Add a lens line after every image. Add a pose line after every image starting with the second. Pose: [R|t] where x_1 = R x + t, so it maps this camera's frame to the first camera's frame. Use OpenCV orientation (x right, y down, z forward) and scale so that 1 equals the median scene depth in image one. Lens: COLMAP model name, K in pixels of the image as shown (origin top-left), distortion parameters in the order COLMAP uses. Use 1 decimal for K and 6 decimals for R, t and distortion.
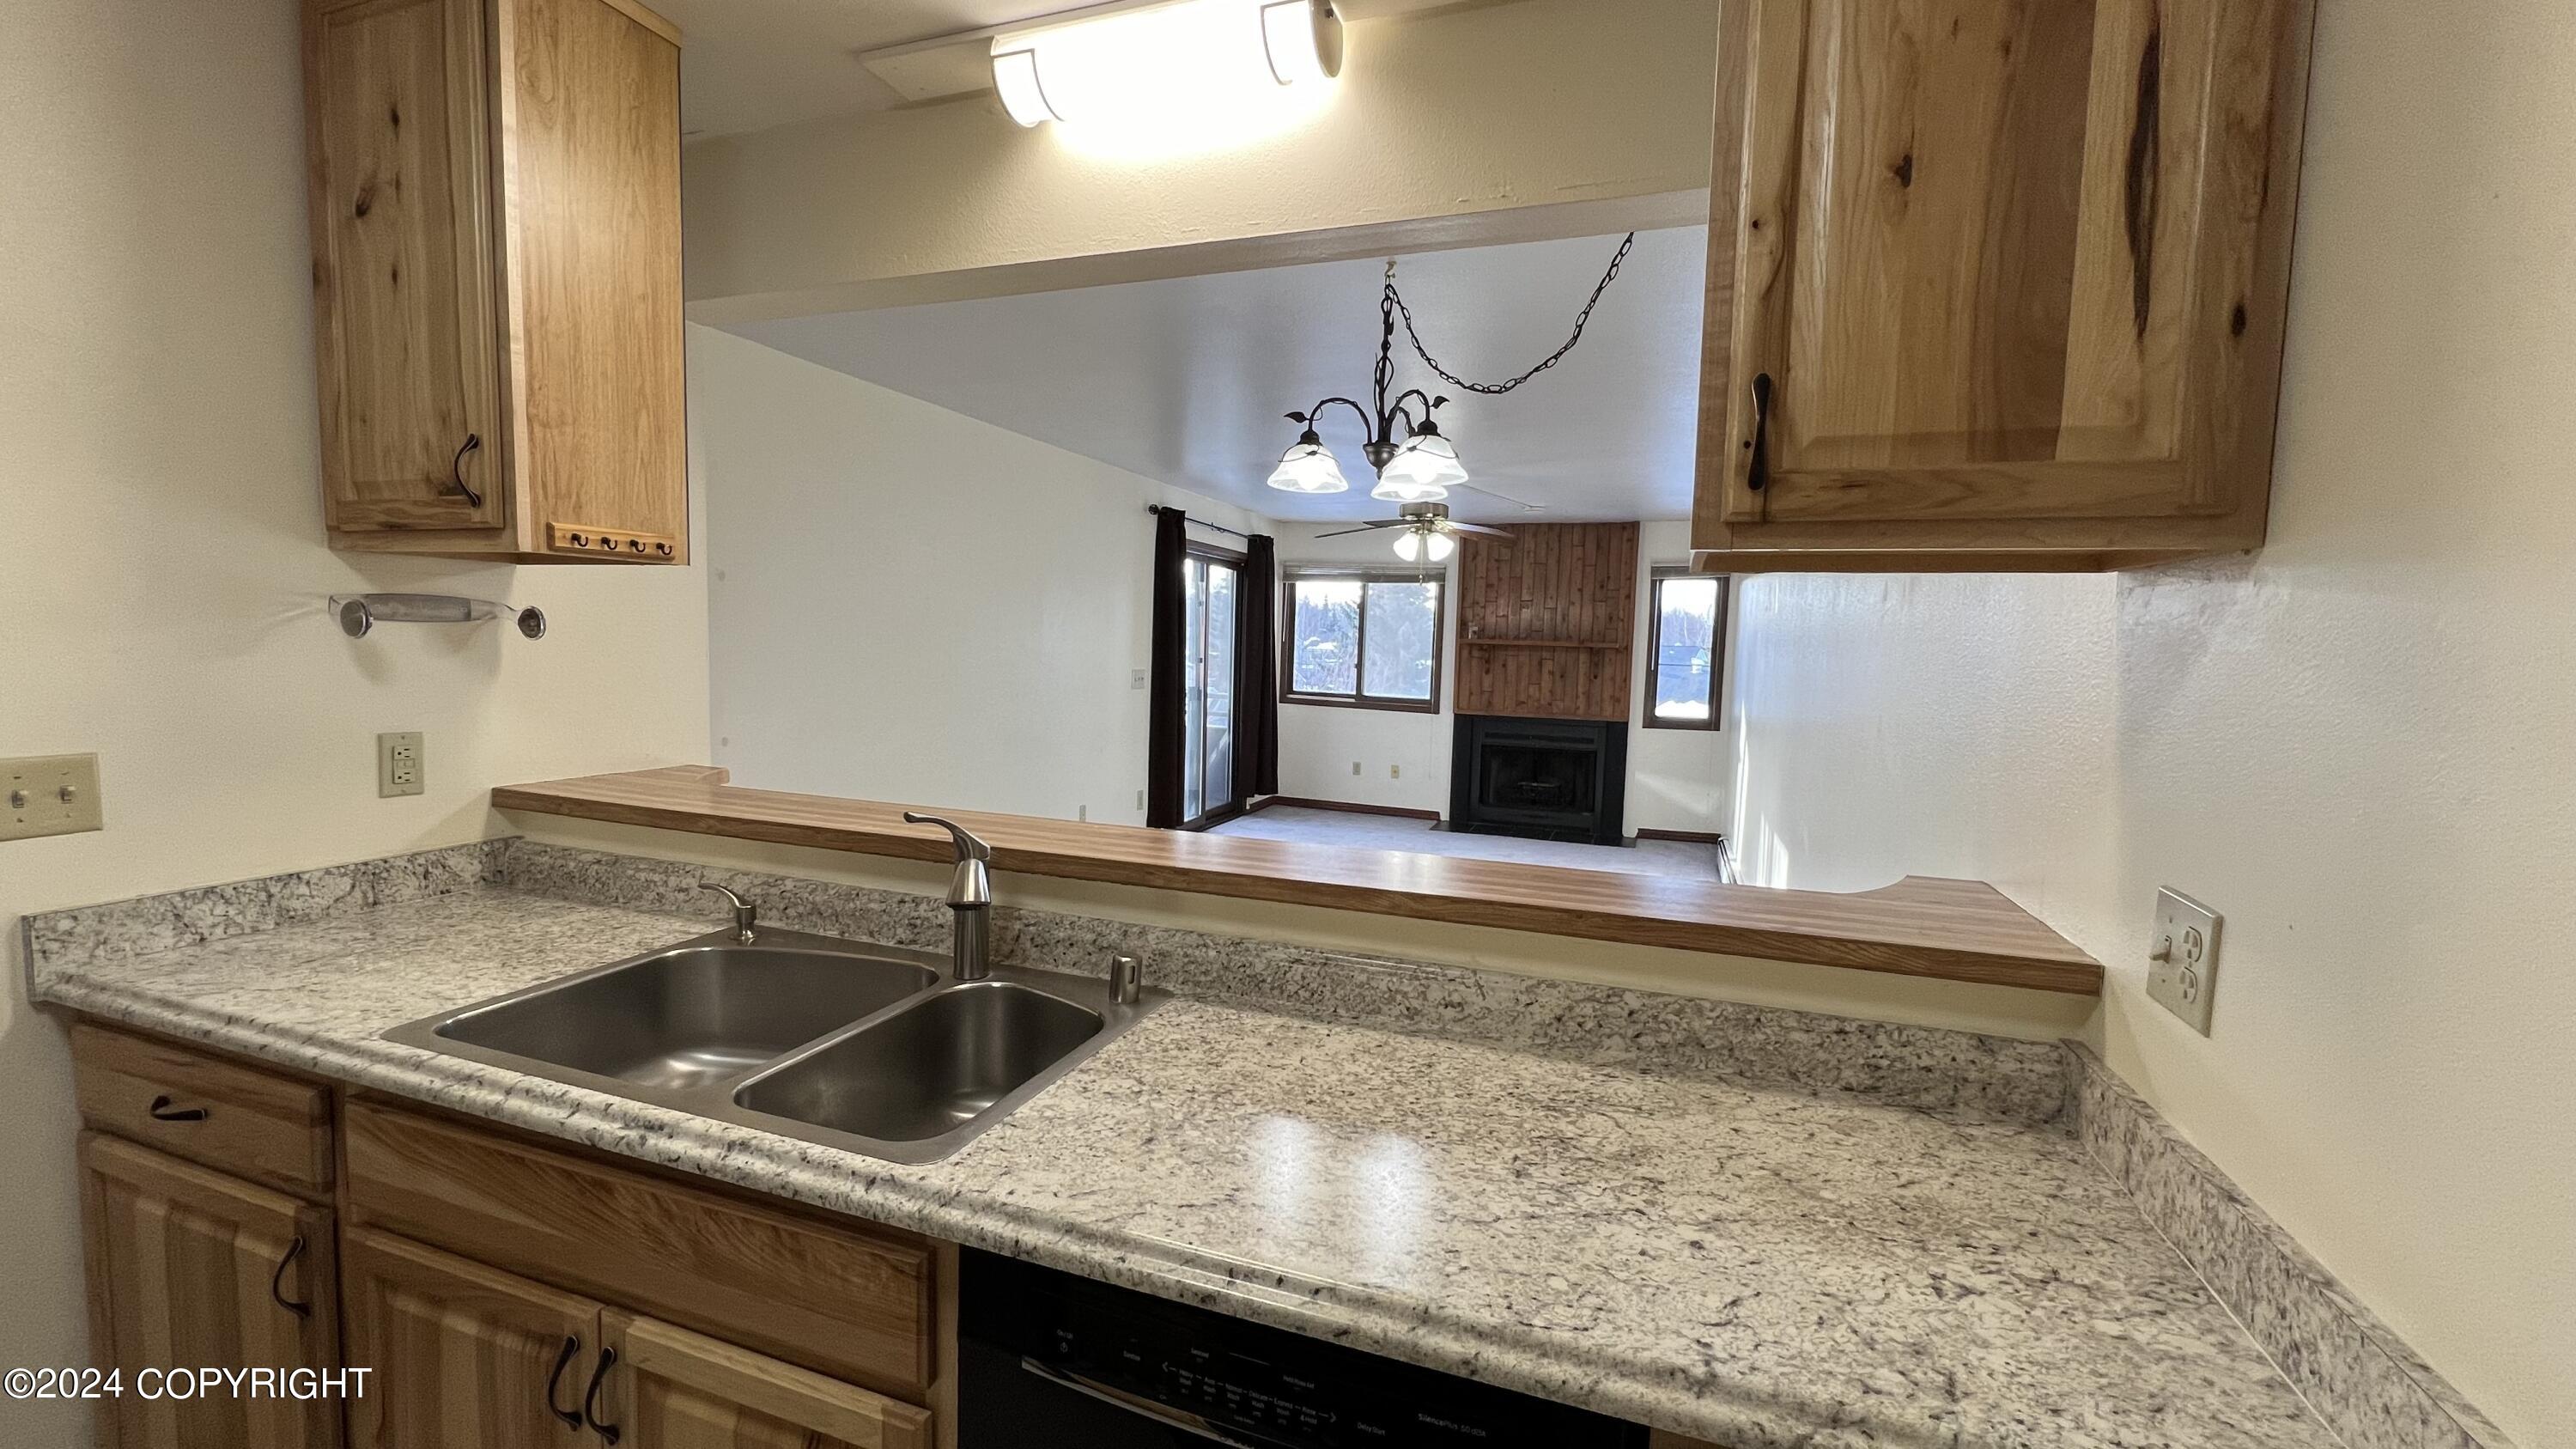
lens RADIAL K [[1032.4, 0, 1286.6], [0, 1032.4, 725.8], [0, 0, 1]] dist [-0.000355, 0.000205]
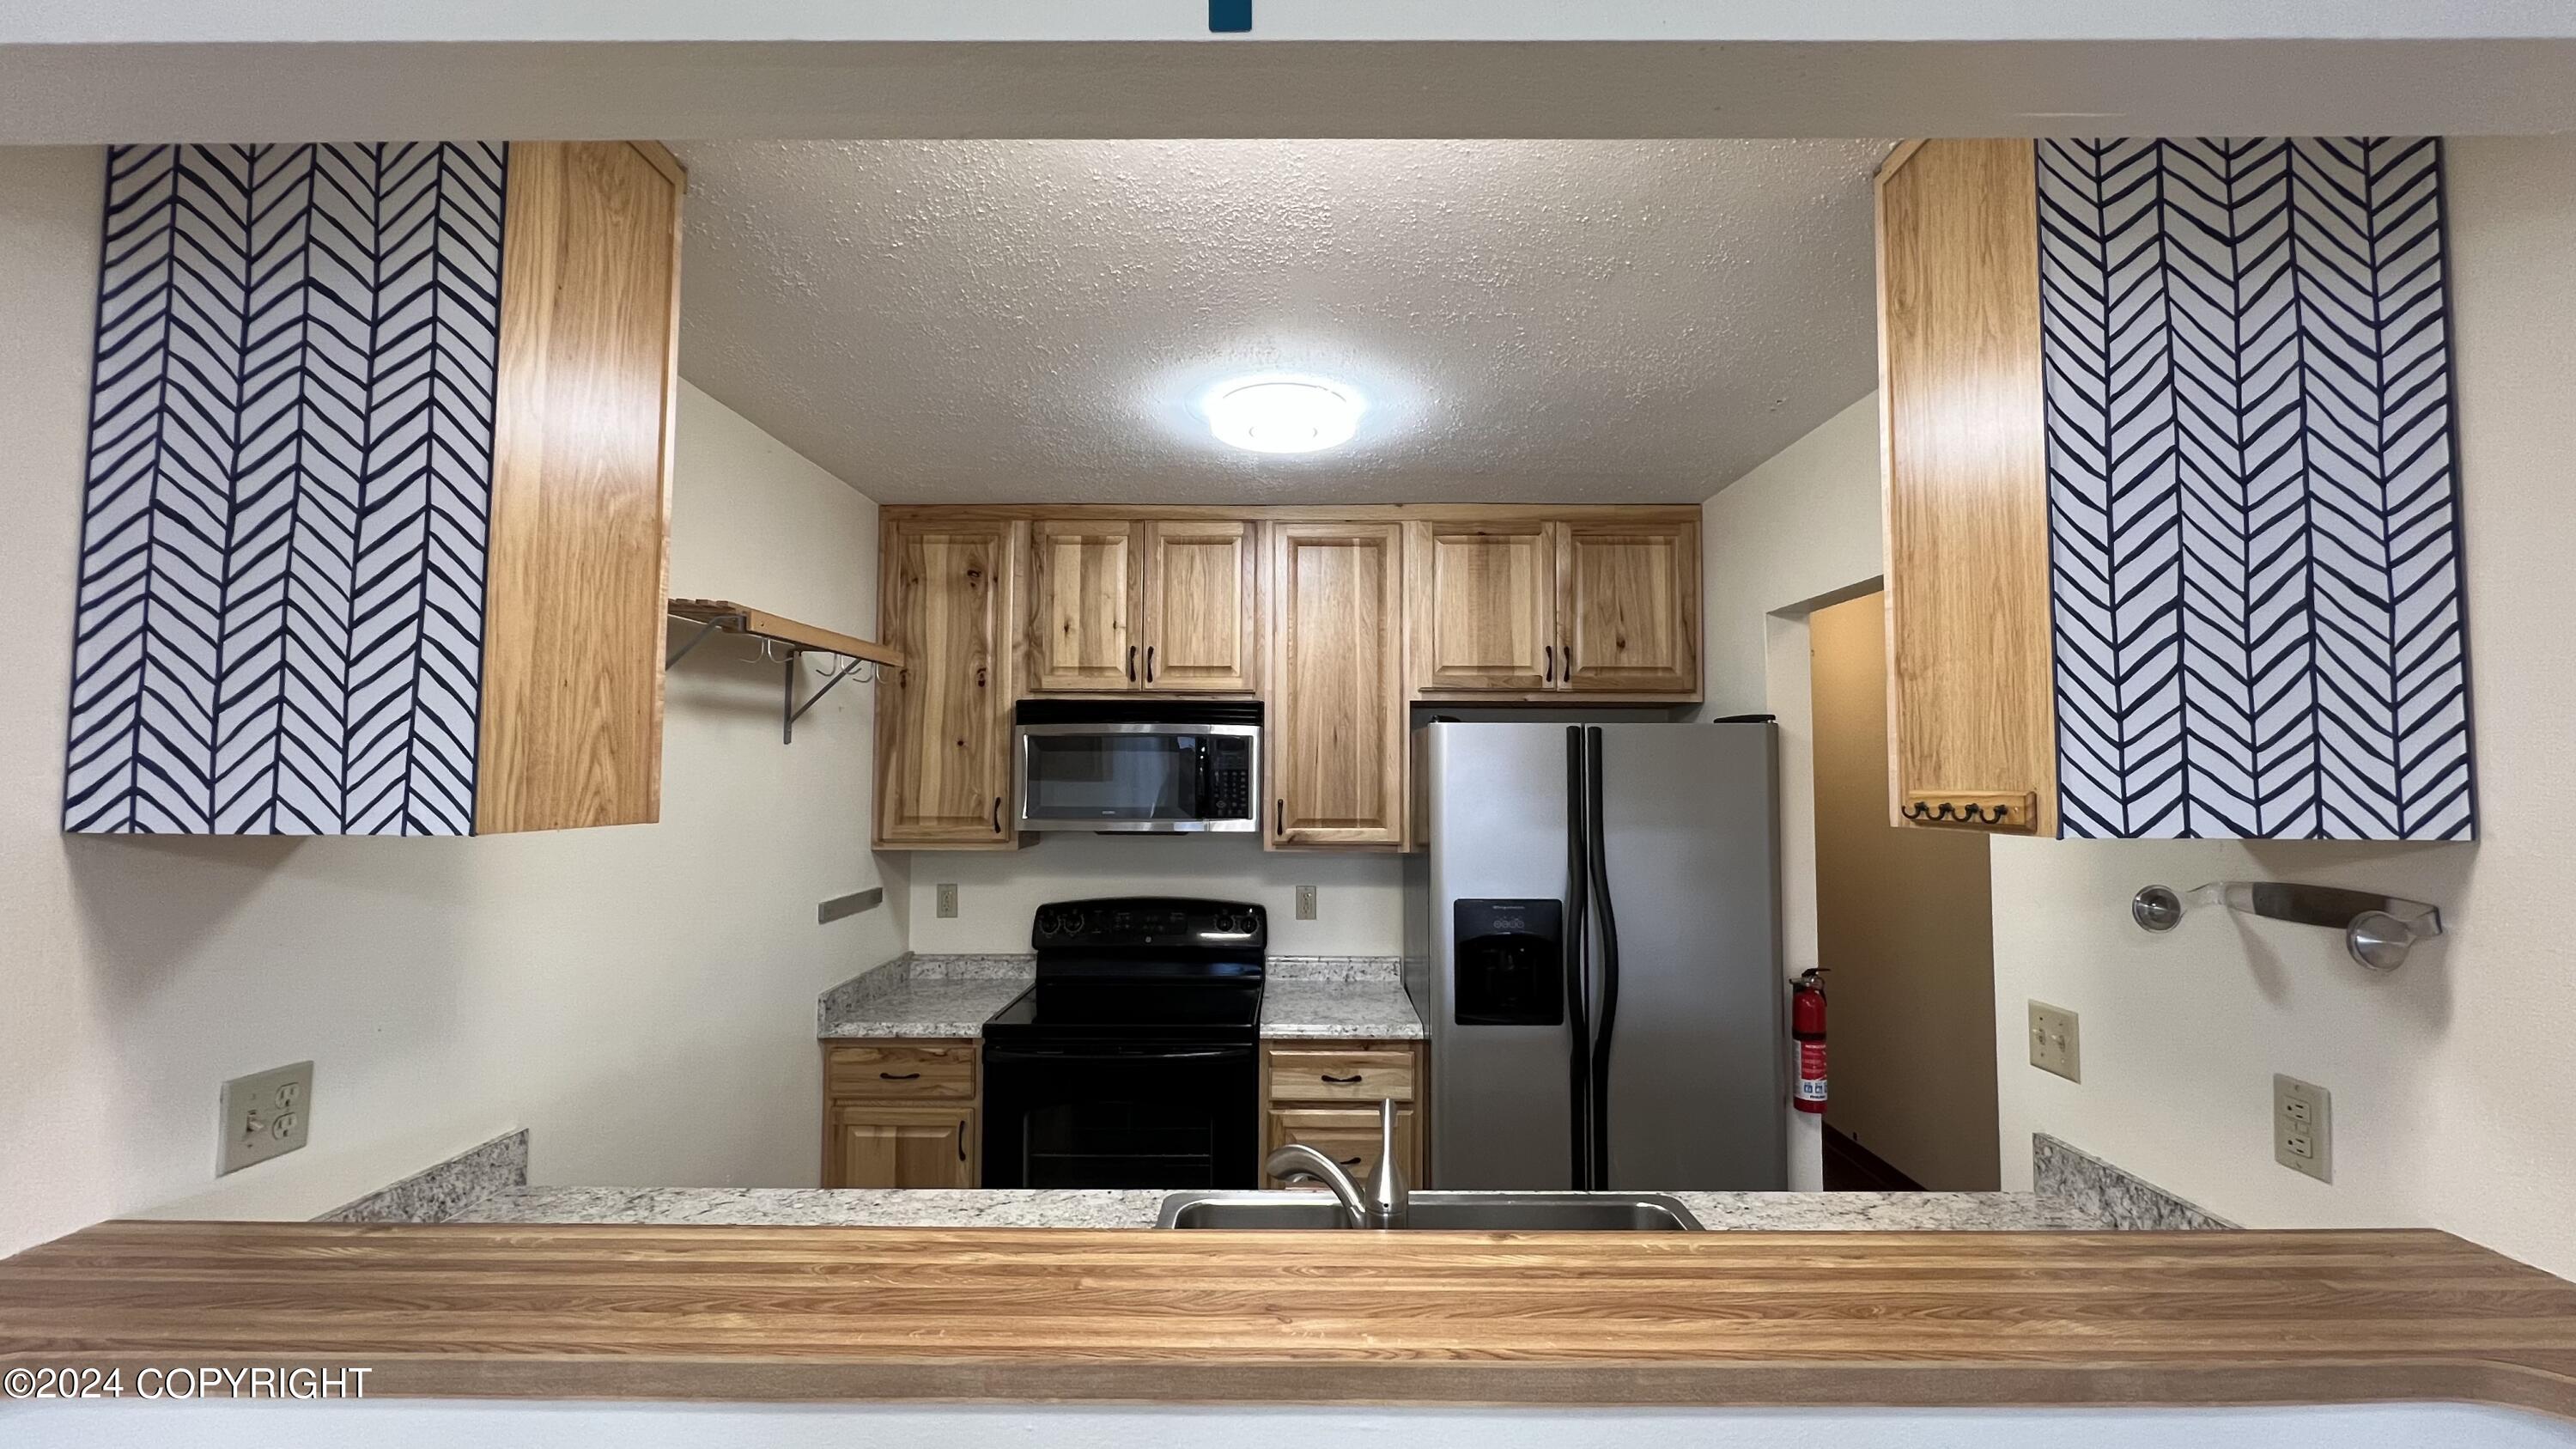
lens RADIAL K [[1032.4, 0, 1291.1], [0, 1032.4, 728.4], [0, 0, 1]] dist [-0.000355, 0.000205]
pose [[-0.942590, -0.048128, -0.330467, 0.008709], [-0.058045, 0.998110, 0.020202, -0.050976], [0.328870, 0.038224, -0.943601, 0.351672]]
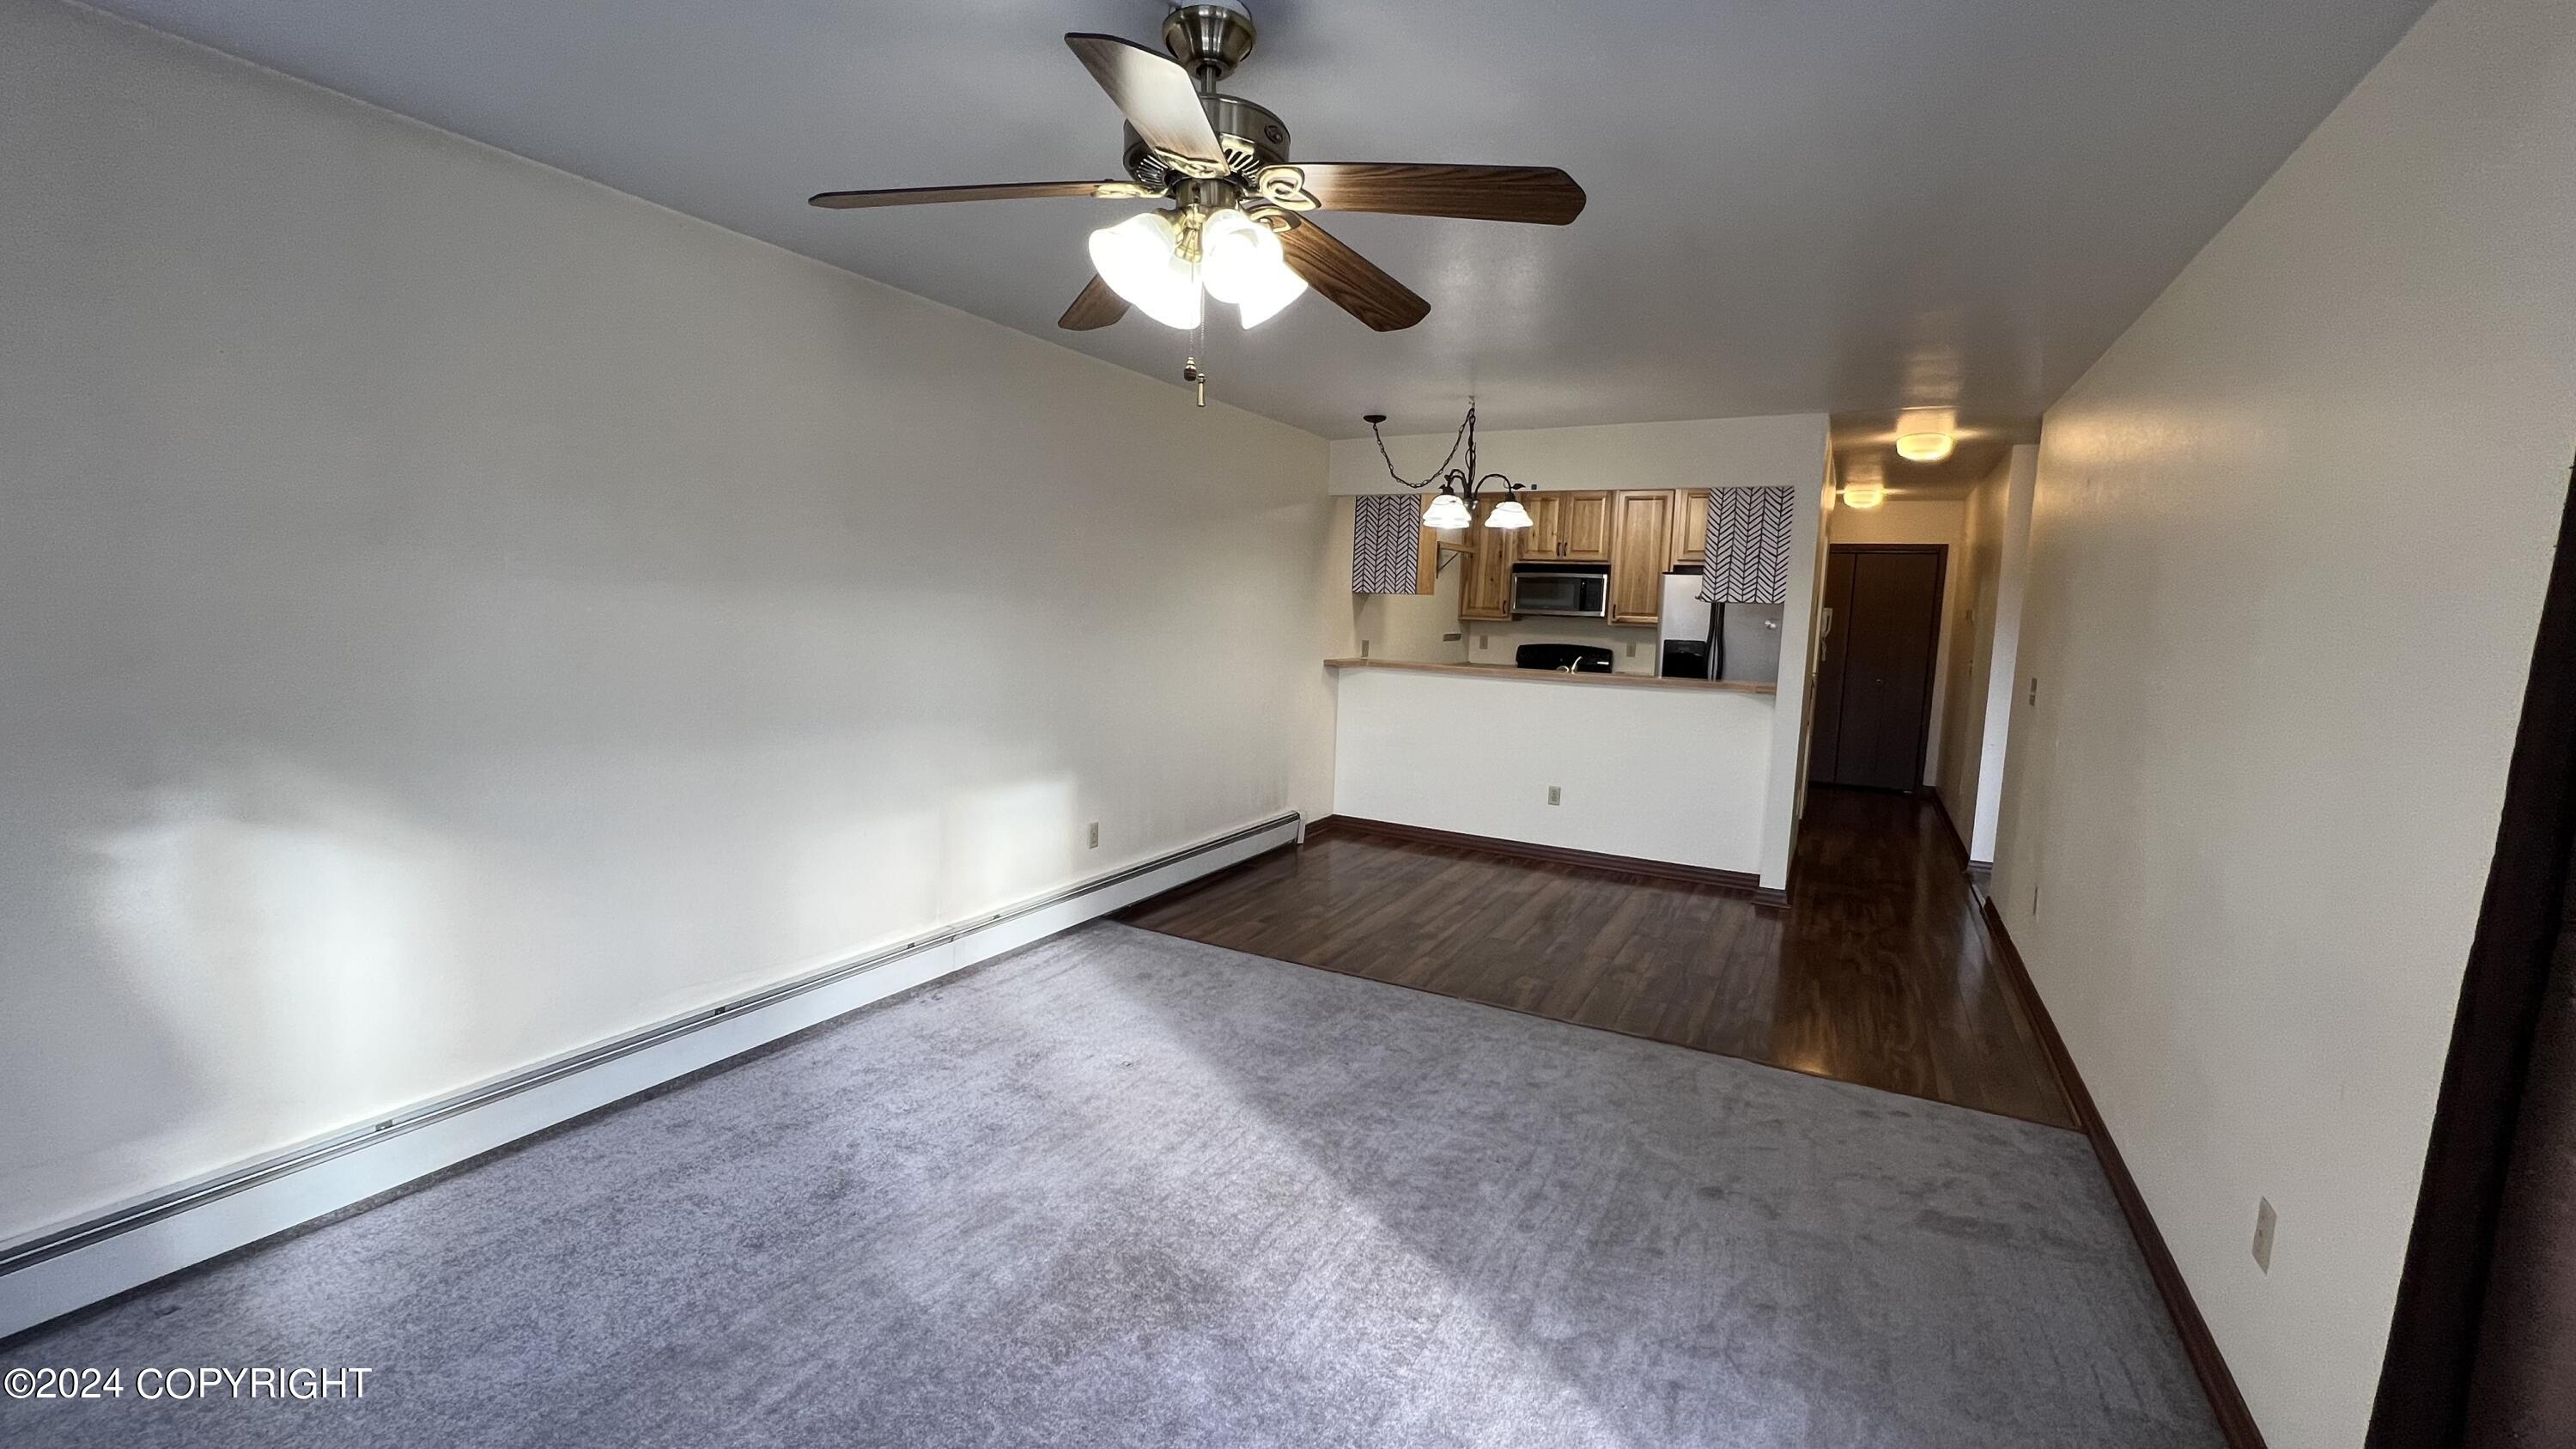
lens RADIAL K [[1032.4, 0, 1284.8], [0, 1032.4, 725.6], [0, 0, 1]] dist [-0.000355, 0.000205]
pose [[-0.986601, -0.081197, 0.141508, 0.047001], [-0.051894, 0.978492, 0.199649, -0.085703], [-0.154675, 0.189631, -0.969596, 1.064082]]
